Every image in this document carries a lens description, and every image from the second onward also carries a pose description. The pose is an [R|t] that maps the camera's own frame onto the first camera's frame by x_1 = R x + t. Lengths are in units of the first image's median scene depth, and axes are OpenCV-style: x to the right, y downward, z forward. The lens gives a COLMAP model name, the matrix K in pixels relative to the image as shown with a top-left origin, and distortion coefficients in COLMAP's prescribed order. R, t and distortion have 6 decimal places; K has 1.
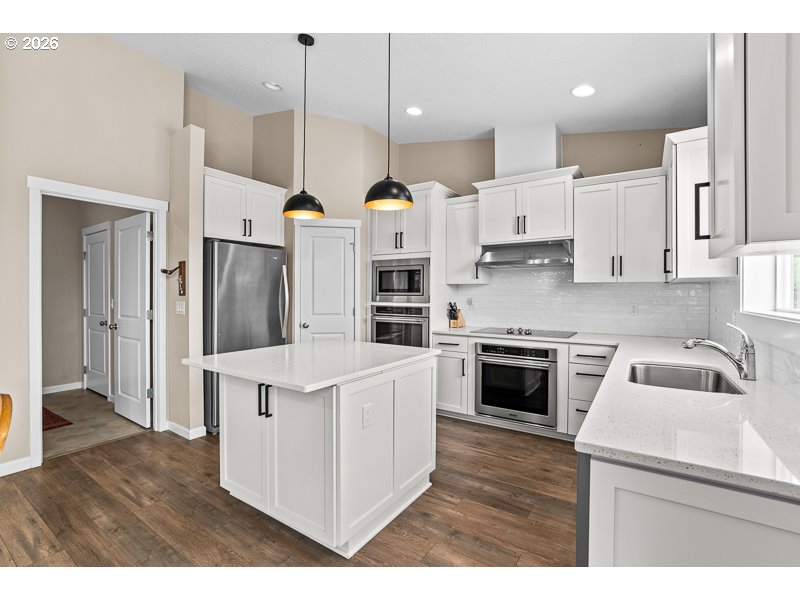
lens RADIAL K [[367.2, 0, 400.0], [0, 367.2, 300.0], [0, 0, 1]] dist [-0.023977, 0.000408]
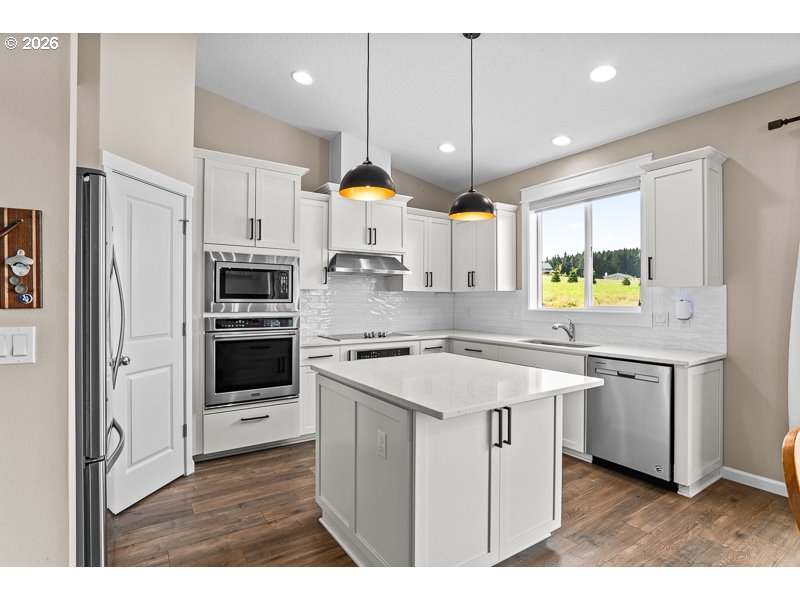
lens RADIAL K [[396.5, 0, 398.3], [0, 396.5, 302.9], [0, 0, 1]] dist [-0.000788, 0.000052]
pose [[0.401164, -0.007424, 0.915976, -0.652369], [0.017955, 0.999839, 0.000241, -0.007286], [-0.915830, 0.016349, 0.401233, 0.426109]]
